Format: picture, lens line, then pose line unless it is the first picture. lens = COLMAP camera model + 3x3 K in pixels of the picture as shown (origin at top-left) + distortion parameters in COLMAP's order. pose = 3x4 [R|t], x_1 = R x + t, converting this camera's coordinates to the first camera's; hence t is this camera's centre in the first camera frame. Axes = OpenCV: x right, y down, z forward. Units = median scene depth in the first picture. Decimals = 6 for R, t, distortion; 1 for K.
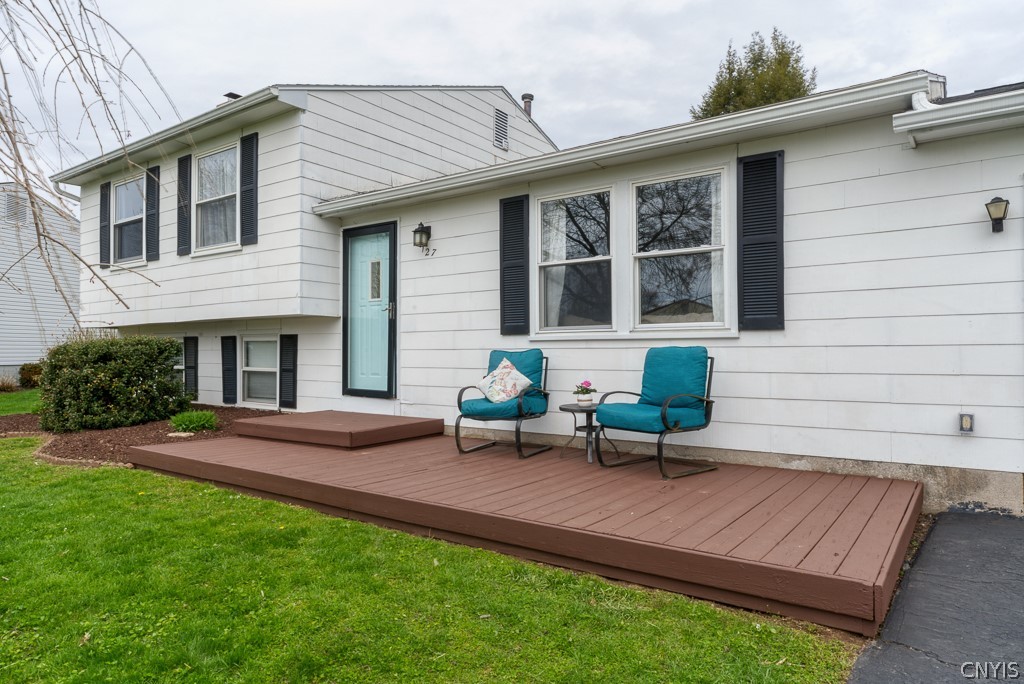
lens RADIAL K [[645.2, 0, 512.0], [0, 645.2, 342.0], [0, 0, 1]] dist [0.003369, 0.000674]
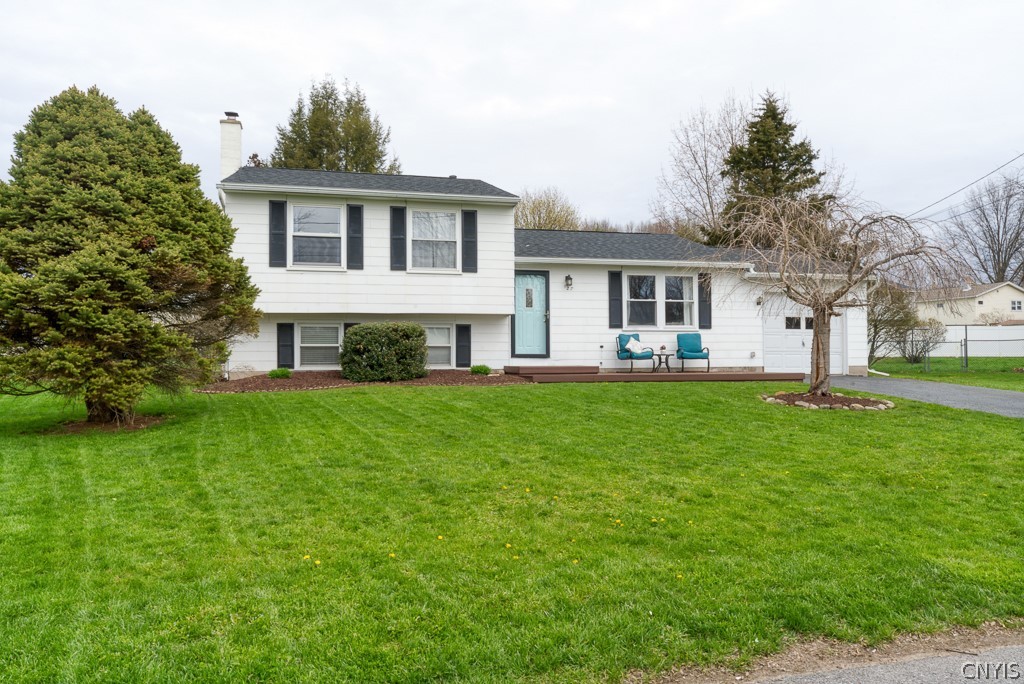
lens RADIAL K [[738.5, 0, 512.0], [0, 738.5, 342.0], [0, 0, 1]] dist [0.027064, -0.000048]
pose [[0.645161, 0.019838, 0.763789, -2.083743], [-0.006162, 0.999765, -0.020762, 0.089025], [-0.764021, 0.008688, 0.645132, -0.429387]]
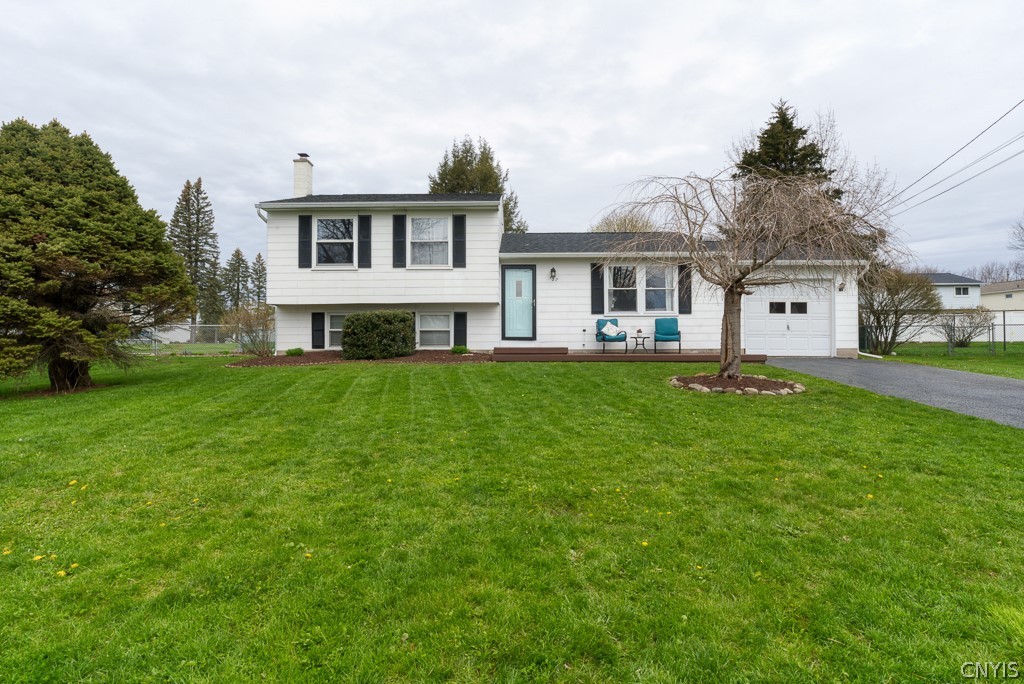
lens RADIAL K [[531.8, 0, 512.0], [0, 531.8, 342.0], [0, 0, 1]] dist [-0.014089, 0.000137]
pose [[0.816037, 0.005569, 0.577973, -1.399526], [-0.007040, 0.999975, 0.000305, 0.096064], [-0.577957, -0.004318, 0.816056, -0.545976]]
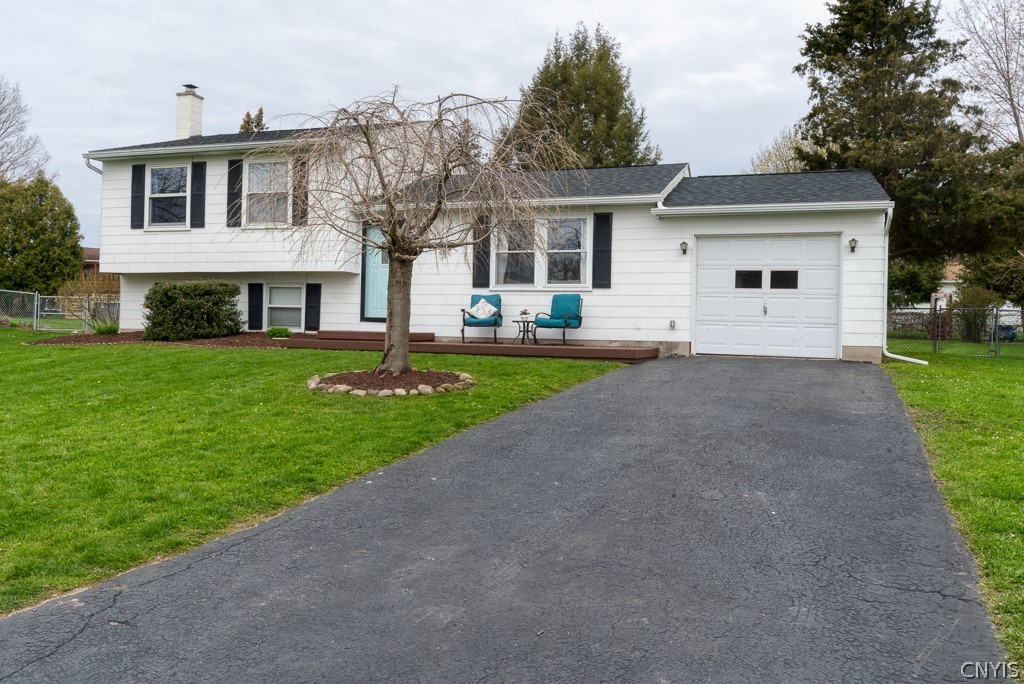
lens RADIAL K [[791.3, 0, 512.0], [0, 791.3, 342.0], [0, 0, 1]] dist [0.008358, 0.002280]
pose [[0.954717, 0.020982, 0.296774, -0.536651], [-0.029554, 0.999265, 0.024427, 0.081071], [-0.296044, -0.032092, 0.954635, -1.147144]]
